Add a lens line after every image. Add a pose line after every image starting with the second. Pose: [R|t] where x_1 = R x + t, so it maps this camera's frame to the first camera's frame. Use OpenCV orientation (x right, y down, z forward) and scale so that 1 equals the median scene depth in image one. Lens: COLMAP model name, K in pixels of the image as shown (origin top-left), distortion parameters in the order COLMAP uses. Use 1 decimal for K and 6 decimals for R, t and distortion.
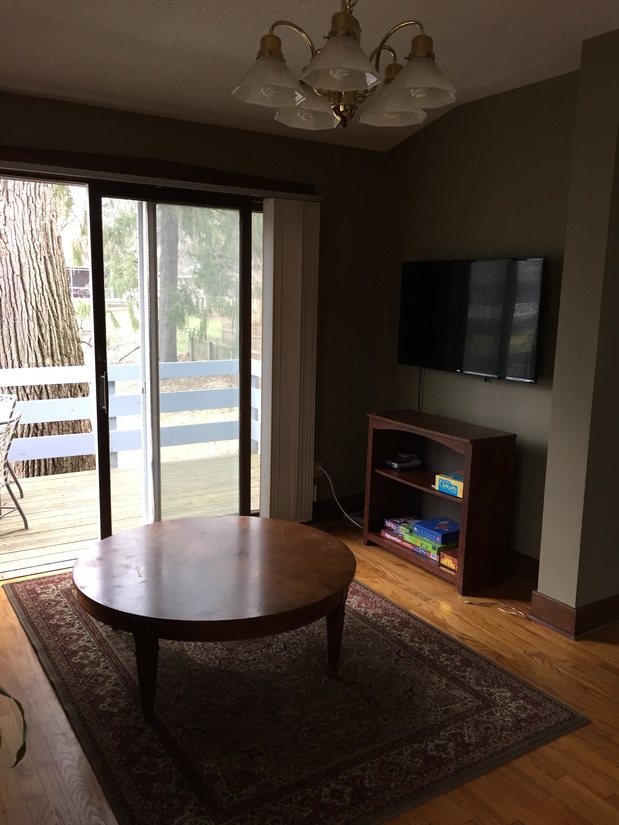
lens RADIAL K [[697.0, 0, 306.3], [0, 697.0, 413.3], [0, 0, 1]] dist [0.001388, -0.130540]
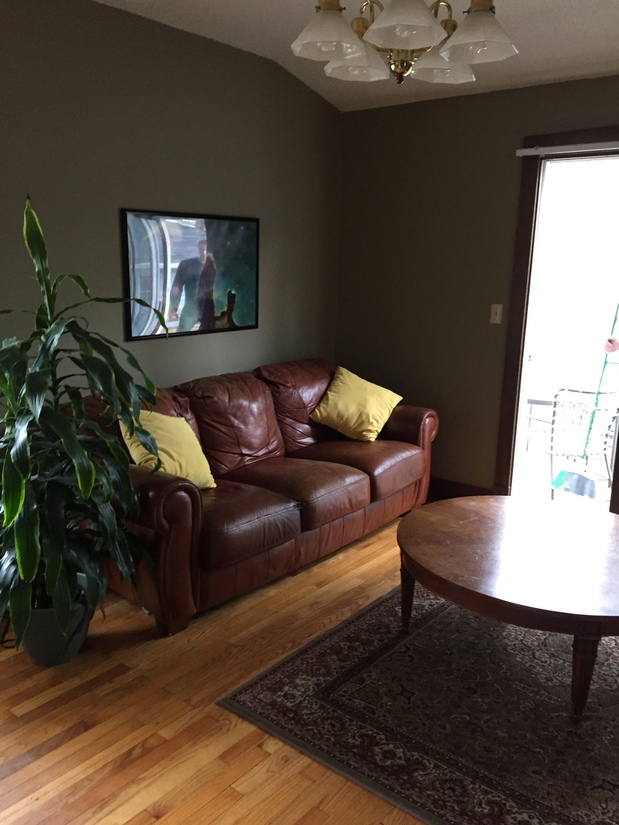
lens RADIAL K [[697.0, 0, 306.3], [0, 697.0, 413.3], [0, 0, 1]] dist [0.001388, -0.130540]
pose [[0.309333, 0.215863, -0.926130, 0.829347], [-0.185511, 0.968883, 0.163866, -0.089561], [0.932684, 0.121118, 0.339752, 0.452298]]
